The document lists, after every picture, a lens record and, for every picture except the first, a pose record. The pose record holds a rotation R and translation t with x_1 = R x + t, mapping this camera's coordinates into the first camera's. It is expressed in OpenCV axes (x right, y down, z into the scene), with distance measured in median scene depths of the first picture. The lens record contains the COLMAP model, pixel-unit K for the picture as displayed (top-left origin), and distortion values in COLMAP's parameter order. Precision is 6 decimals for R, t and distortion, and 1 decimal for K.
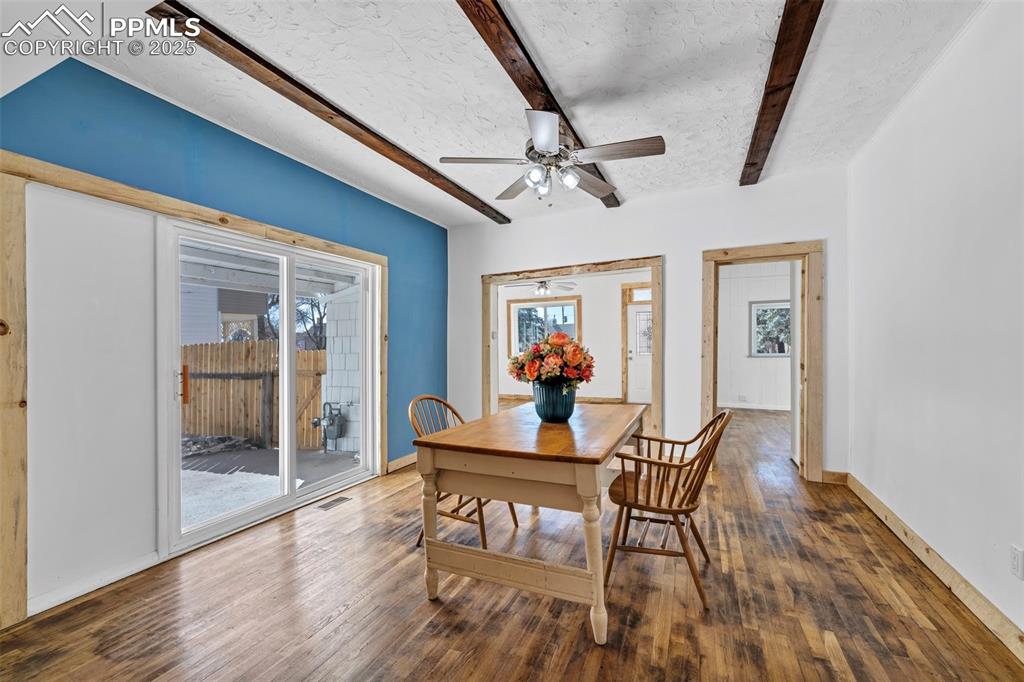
lens RADIAL K [[435.1, 0, 506.5], [0, 435.1, 336.9], [0, 0, 1]] dist [0.000086, -0.000072]
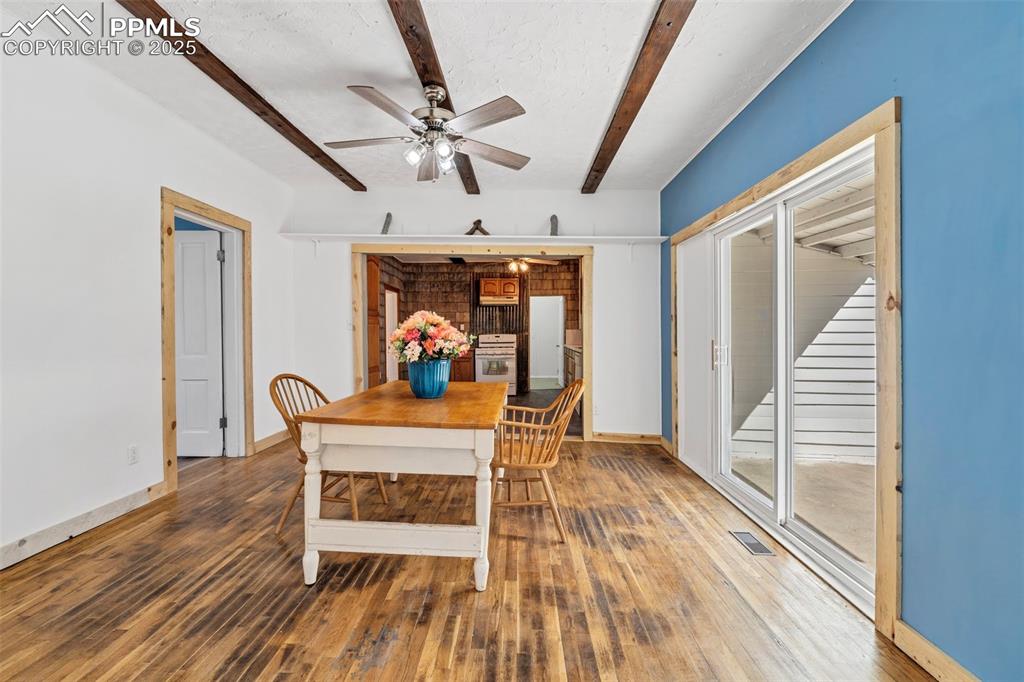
lens RADIAL K [[435.1, 0, 506.5], [0, 435.1, 336.9], [0, 0, 1]] dist [0.000086, -0.000072]
pose [[-0.923436, 0.004585, -0.383724, 0.231481], [0.004006, 0.999989, 0.002306, 0.035453], [0.383731, 0.000592, -0.923445, 1.396089]]
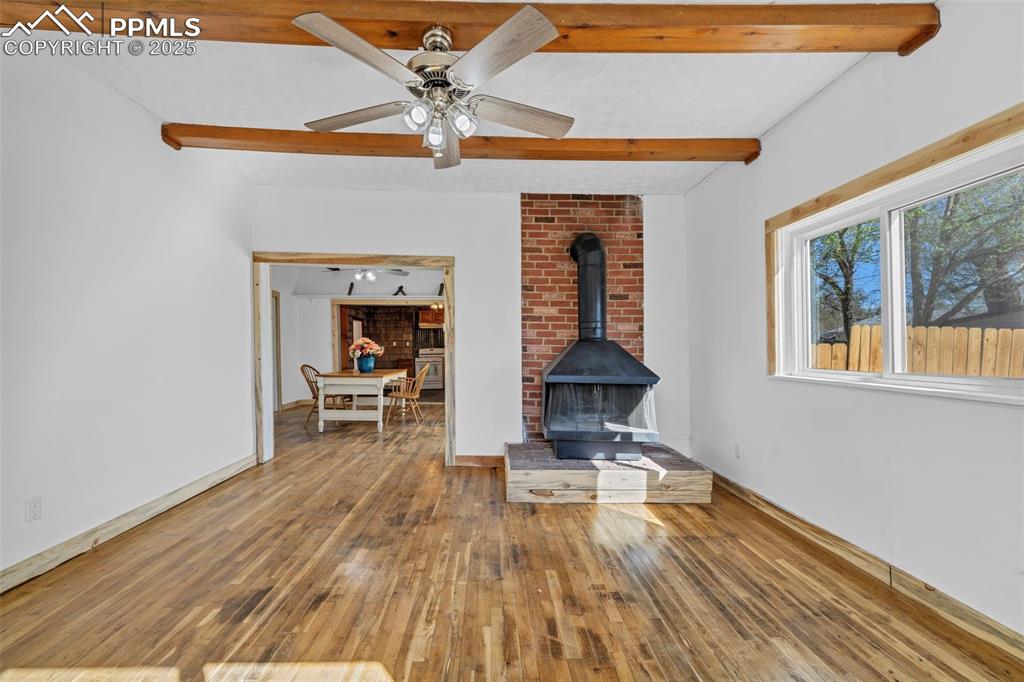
lens RADIAL K [[409.6, 0, 499.3], [0, 409.6, 344.9], [0, 0, 1]] dist [0.000067, -0.000210]
pose [[-0.899894, 0.011066, -0.435968, 0.308847], [0.019575, 0.999695, -0.015030, 0.057912], [0.435668, -0.022059, -0.899837, 2.385952]]
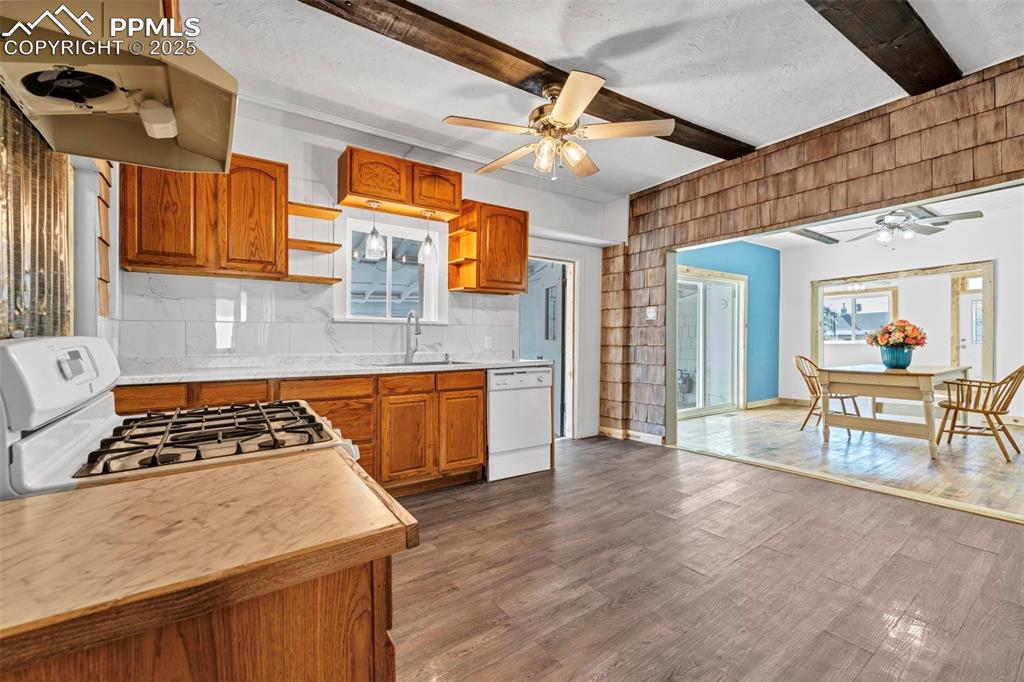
lens RADIAL K [[426.6, 0, 498.3], [0, 426.6, 334.7], [0, 0, 1]] dist [-0.001872, -0.000253]
pose [[0.846980, 0.001813, -0.531622, -0.244853], [0.003579, 0.999952, 0.009113, 0.021008], [0.531613, -0.009622, 0.846933, -0.963525]]
